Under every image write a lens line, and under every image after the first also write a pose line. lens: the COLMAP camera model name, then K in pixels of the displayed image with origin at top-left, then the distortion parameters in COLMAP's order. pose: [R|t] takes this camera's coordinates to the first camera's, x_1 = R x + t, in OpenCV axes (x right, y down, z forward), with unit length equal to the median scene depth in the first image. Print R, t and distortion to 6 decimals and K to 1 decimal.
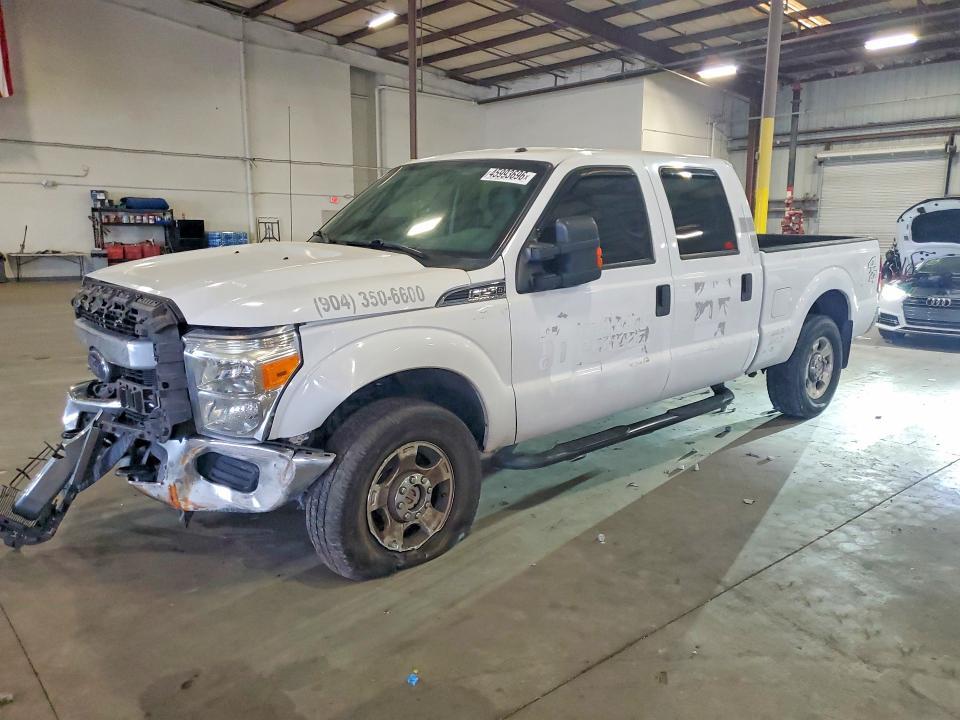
lens RADIAL K [[759.3, 0, 499.1], [0, 759.3, 360.5], [0, 0, 1]] dist [0.040243, -0.004828]
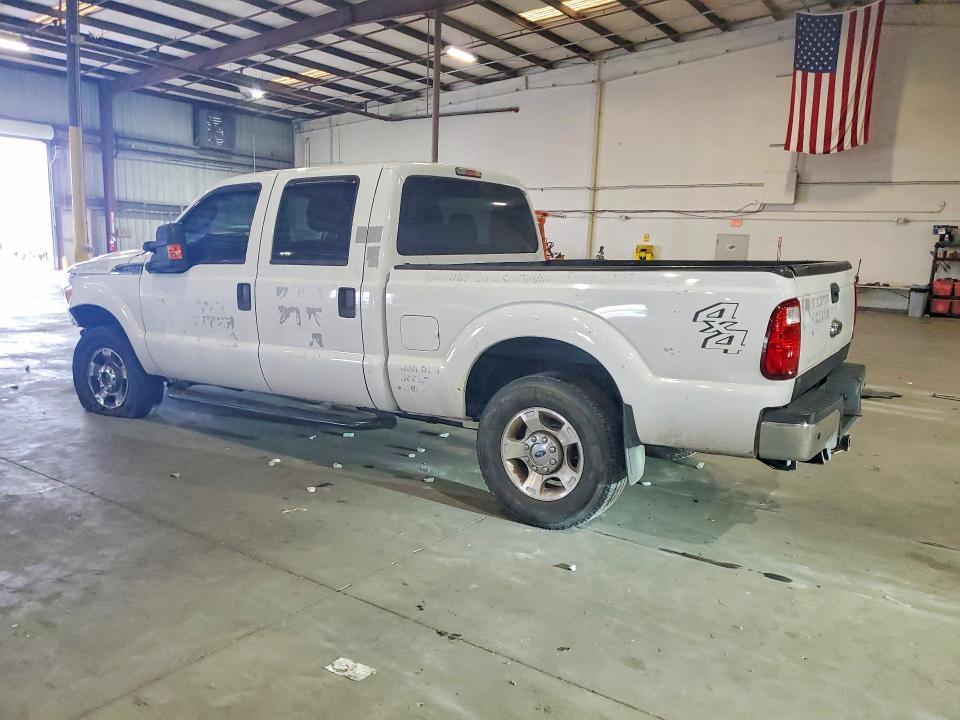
lens RADIAL K [[759.3, 0, 499.1], [0, 759.3, 360.5], [0, 0, 1]] dist [0.040243, -0.004828]
pose [[0.259678, 0.151611, -0.953720, 1.288433], [-0.202982, 0.974105, 0.099583, -0.160849], [0.944122, 0.167729, 0.283728, 0.949829]]
